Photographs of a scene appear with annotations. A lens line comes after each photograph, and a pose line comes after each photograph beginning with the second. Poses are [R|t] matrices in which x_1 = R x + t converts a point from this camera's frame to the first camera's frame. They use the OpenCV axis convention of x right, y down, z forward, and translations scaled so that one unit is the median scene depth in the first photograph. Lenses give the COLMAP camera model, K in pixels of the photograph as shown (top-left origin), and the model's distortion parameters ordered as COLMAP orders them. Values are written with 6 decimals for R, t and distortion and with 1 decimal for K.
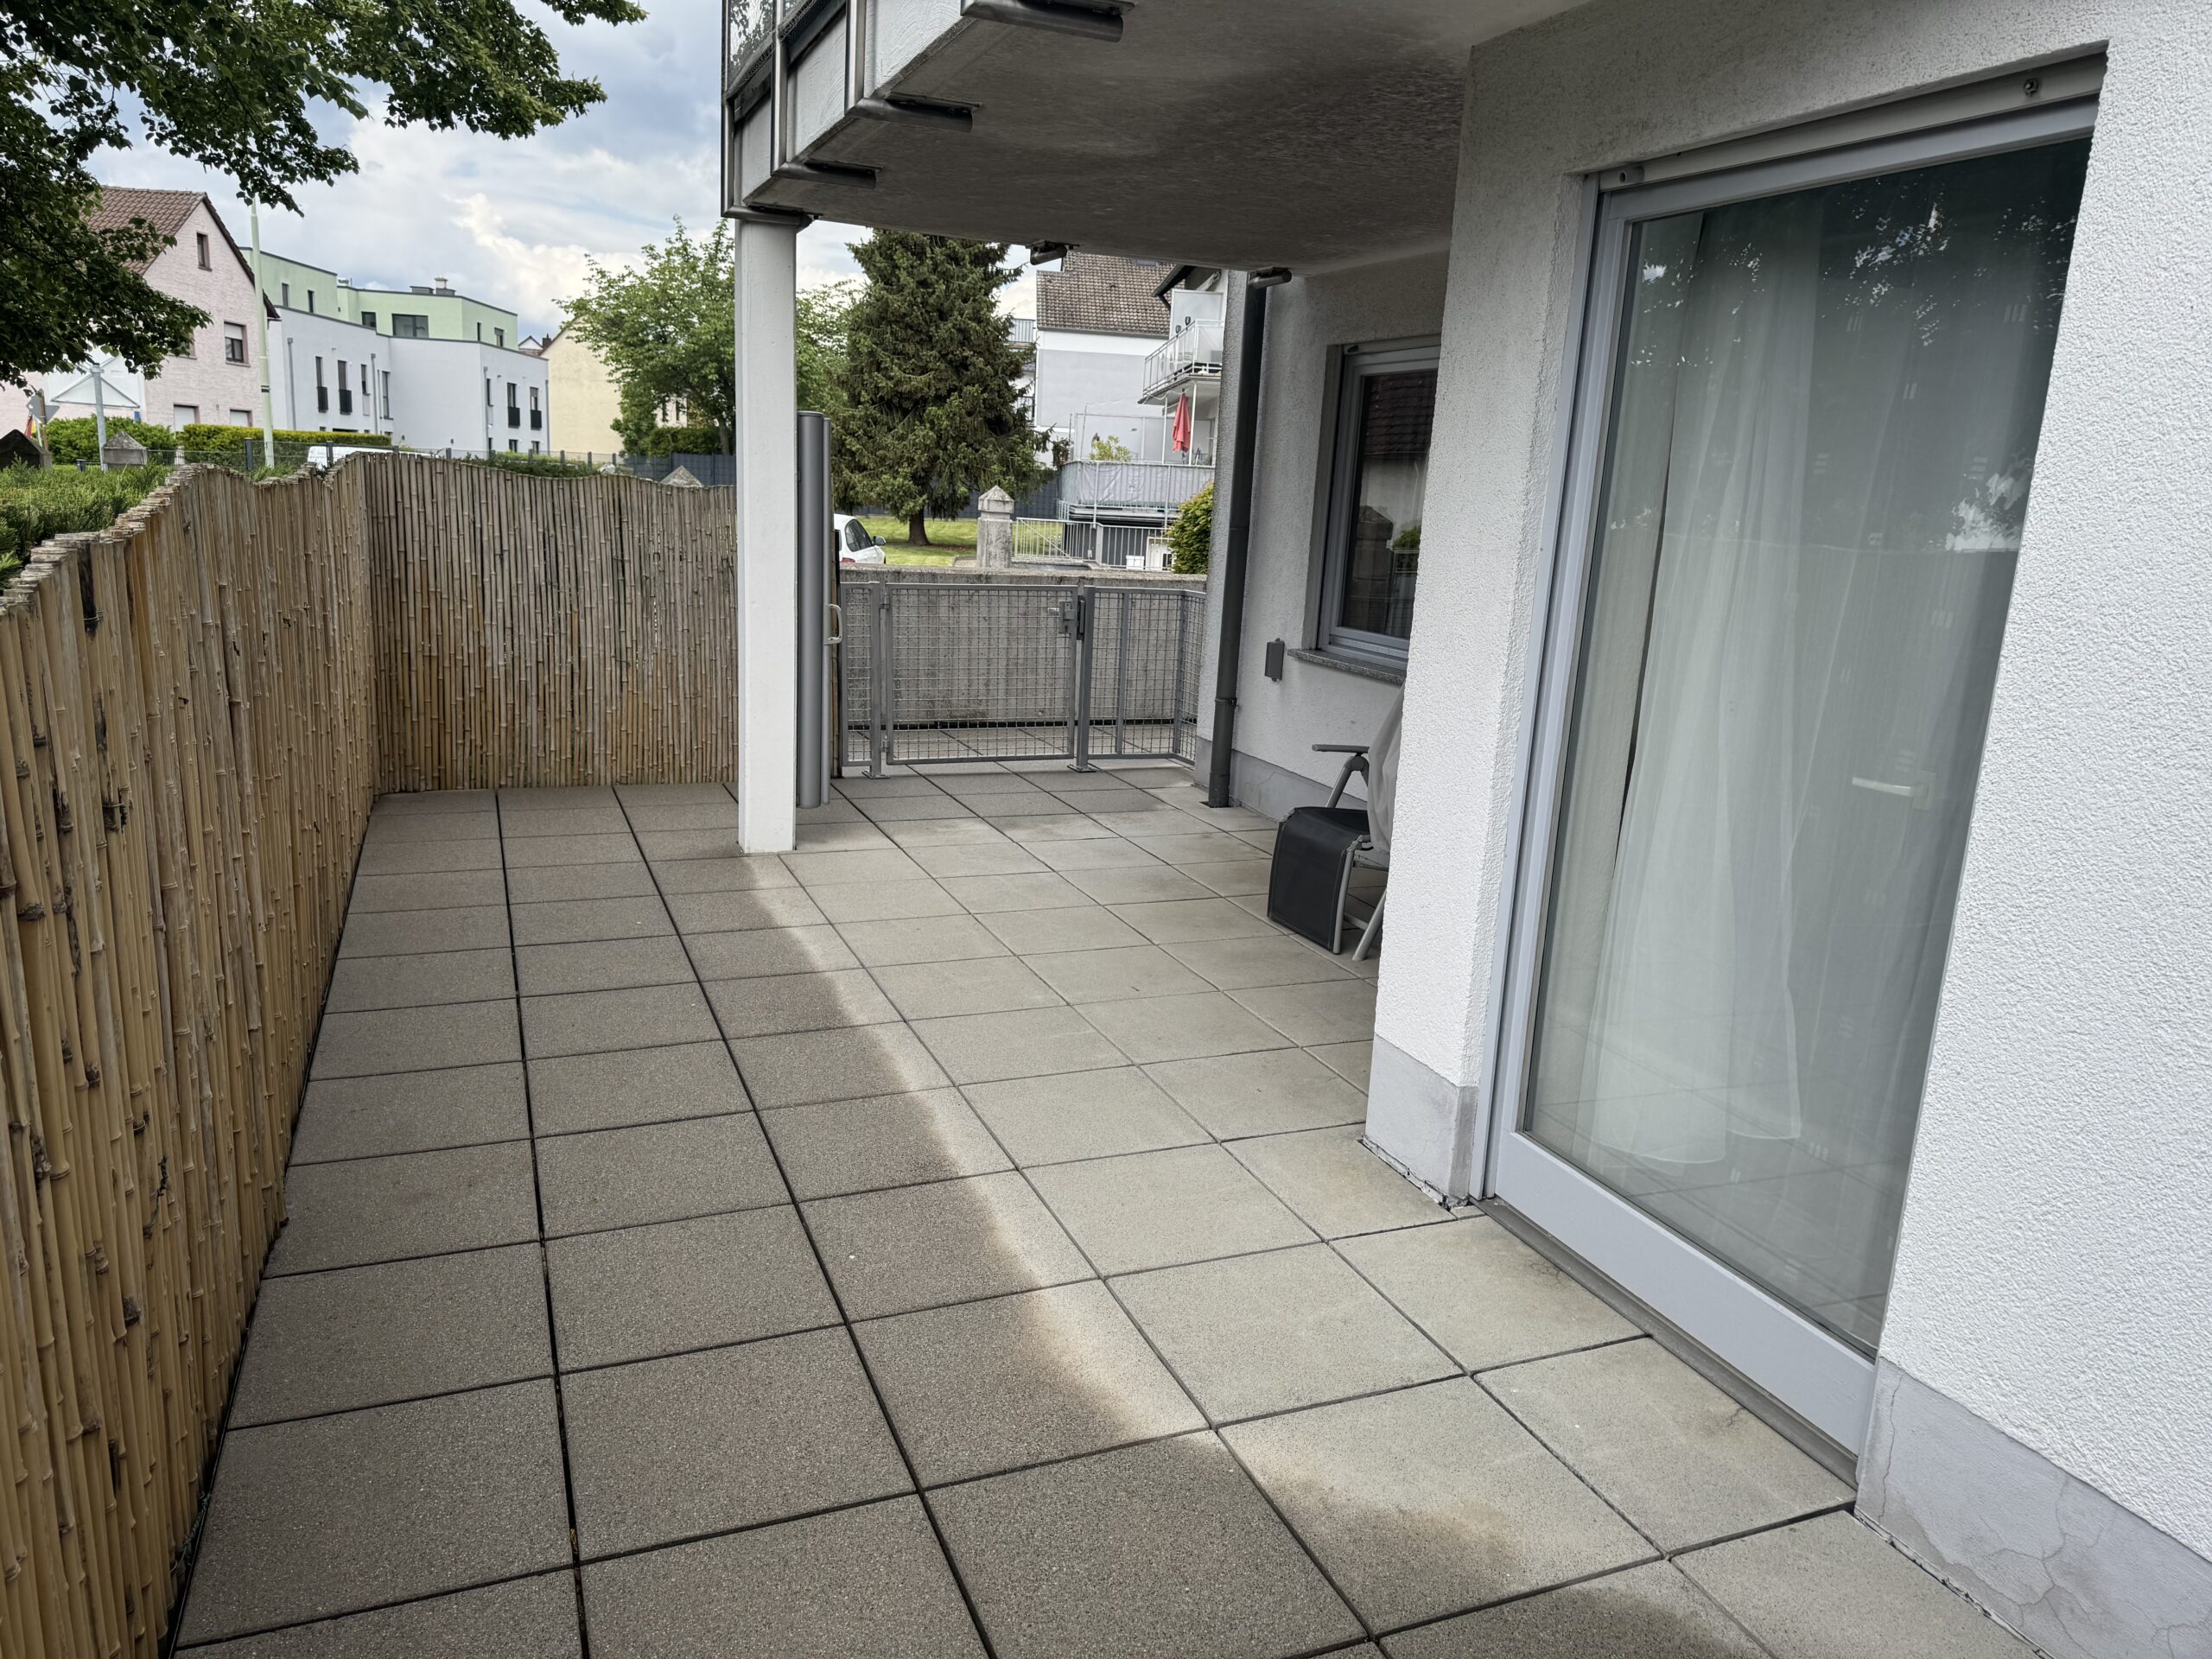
lens RADIAL K [[1558.0, 0, 1110.3], [0, 1558.0, 834.5], [0, 0, 1]] dist [0.086783, -0.011431]
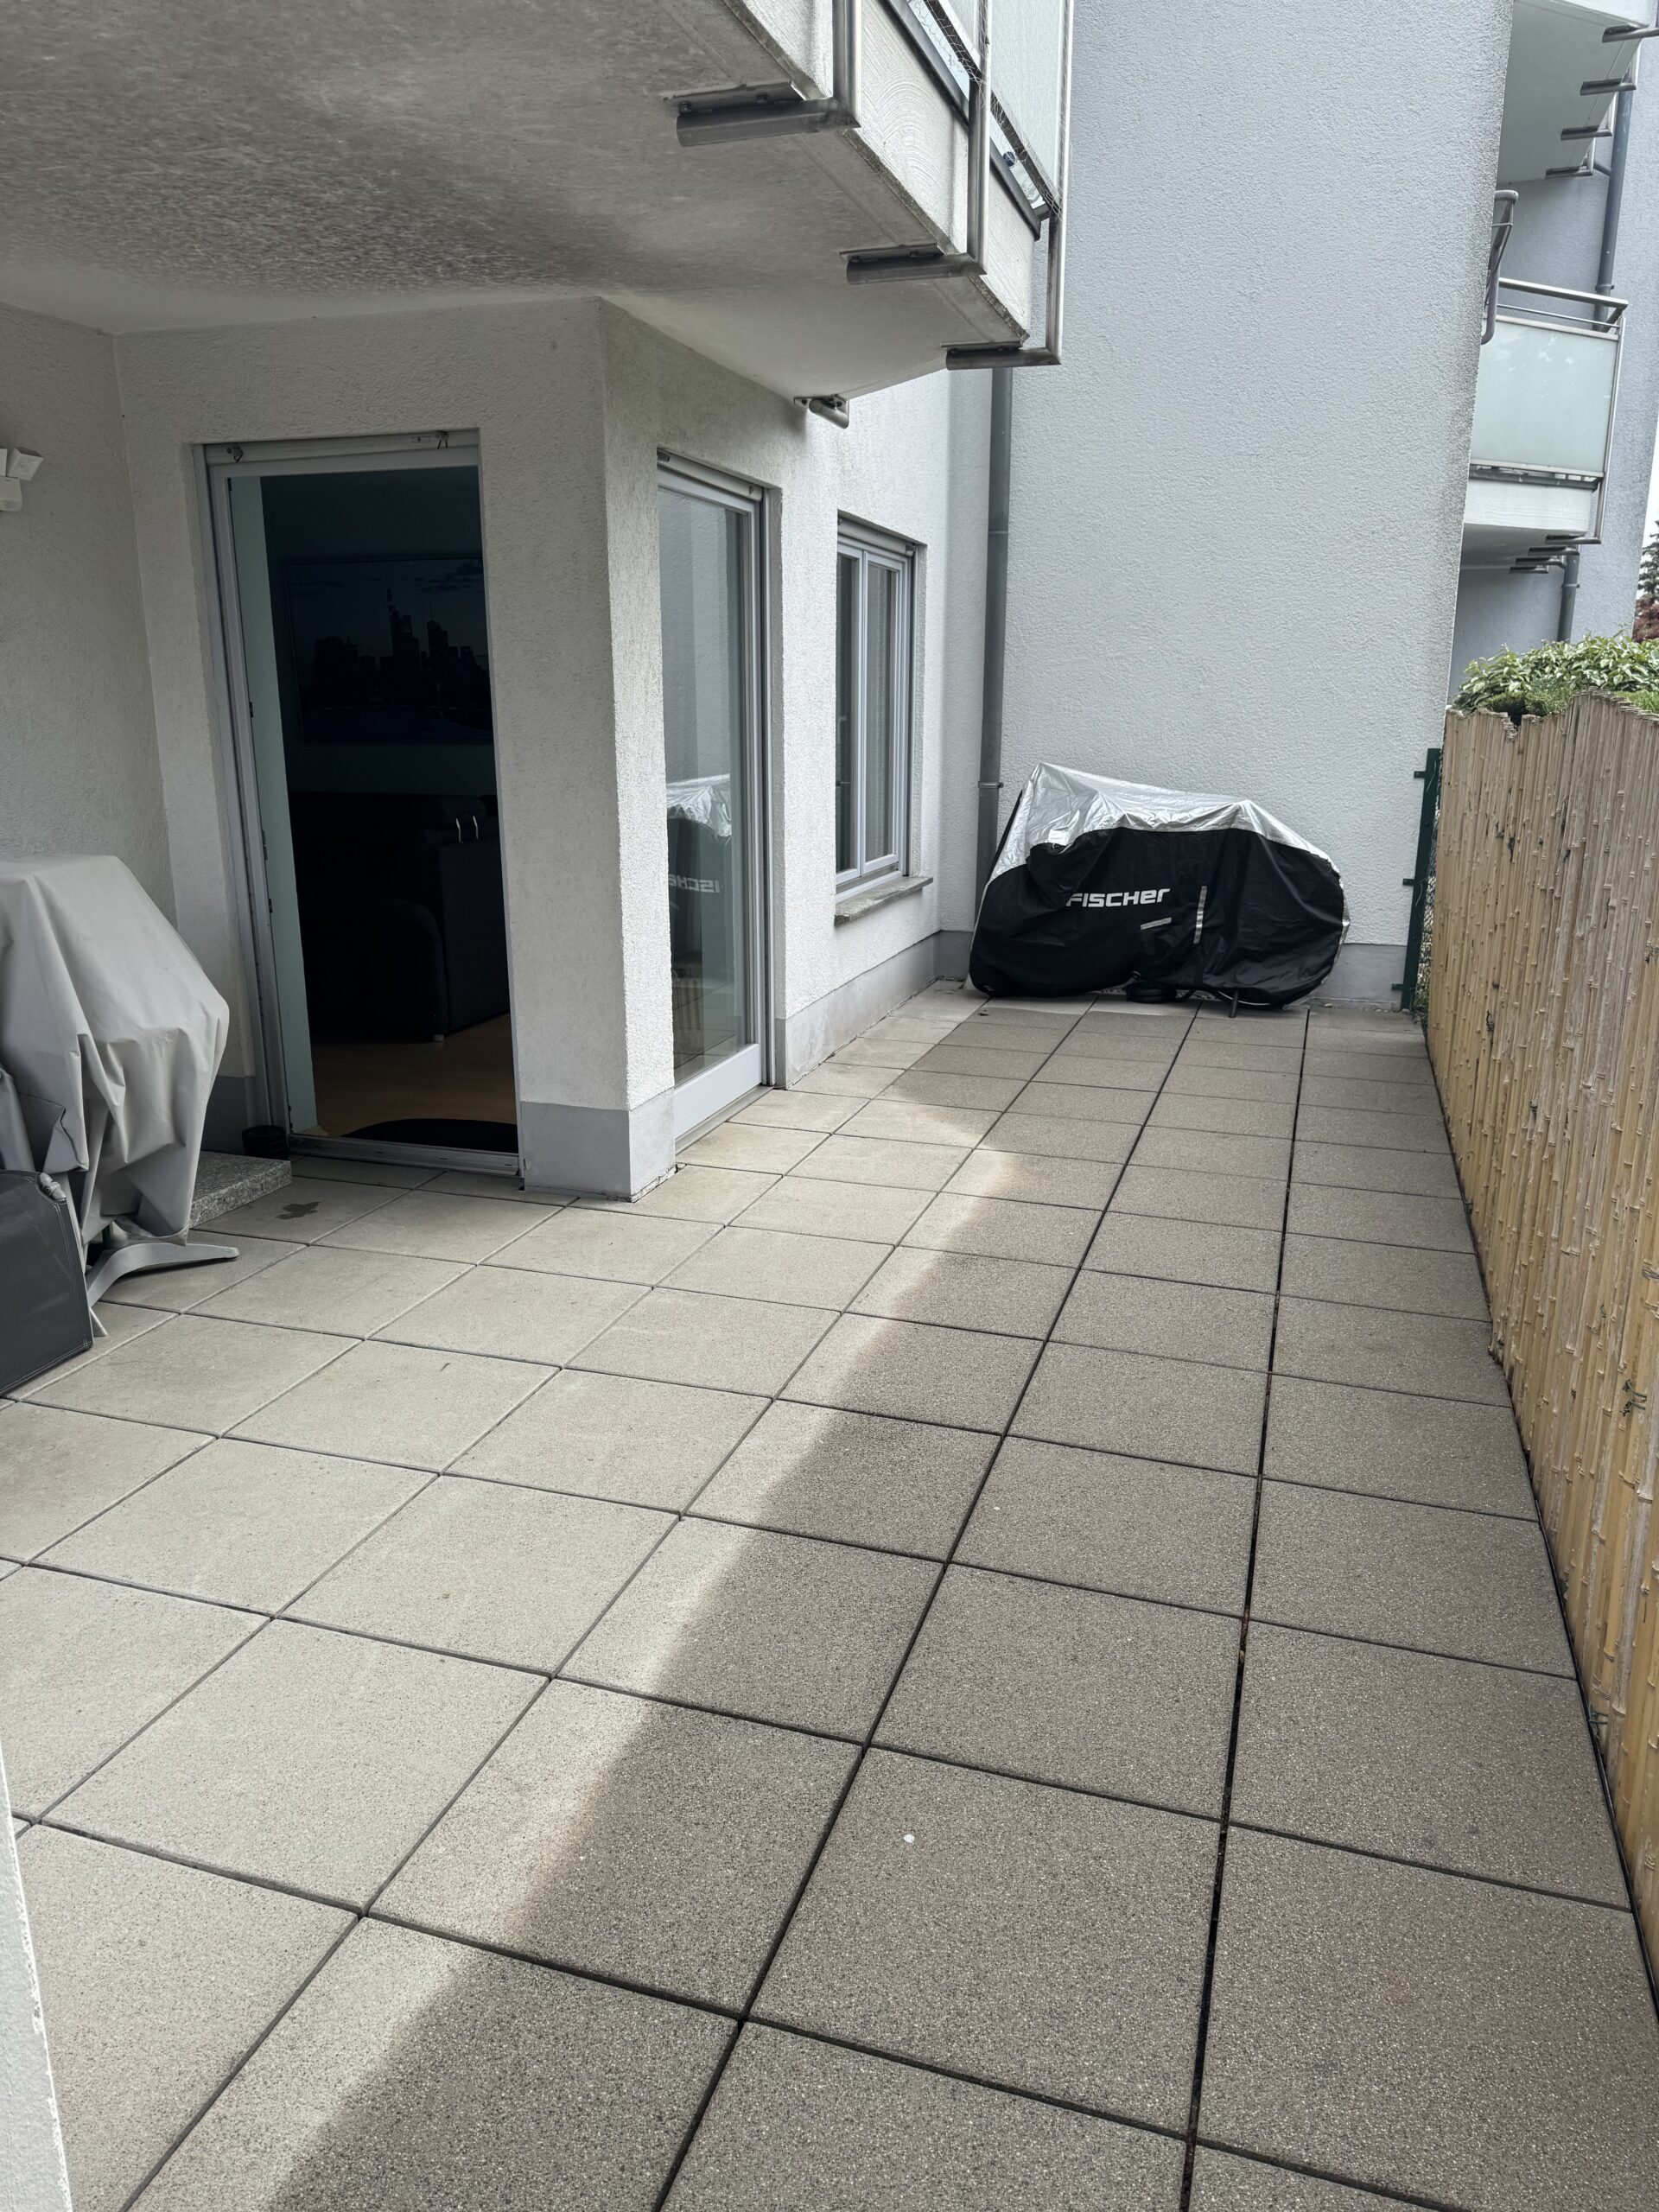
lens RADIAL K [[1558.0, 0, 823.8], [0, 1558.0, 1105.8], [0, 0, 1]] dist [0.086783, -0.011431]
pose [[-0.775089, -0.203072, 0.598330, -0.582083], [0.100225, 0.895443, 0.433746, -0.336341], [-0.623852, 0.396160, -0.673695, 1.467241]]
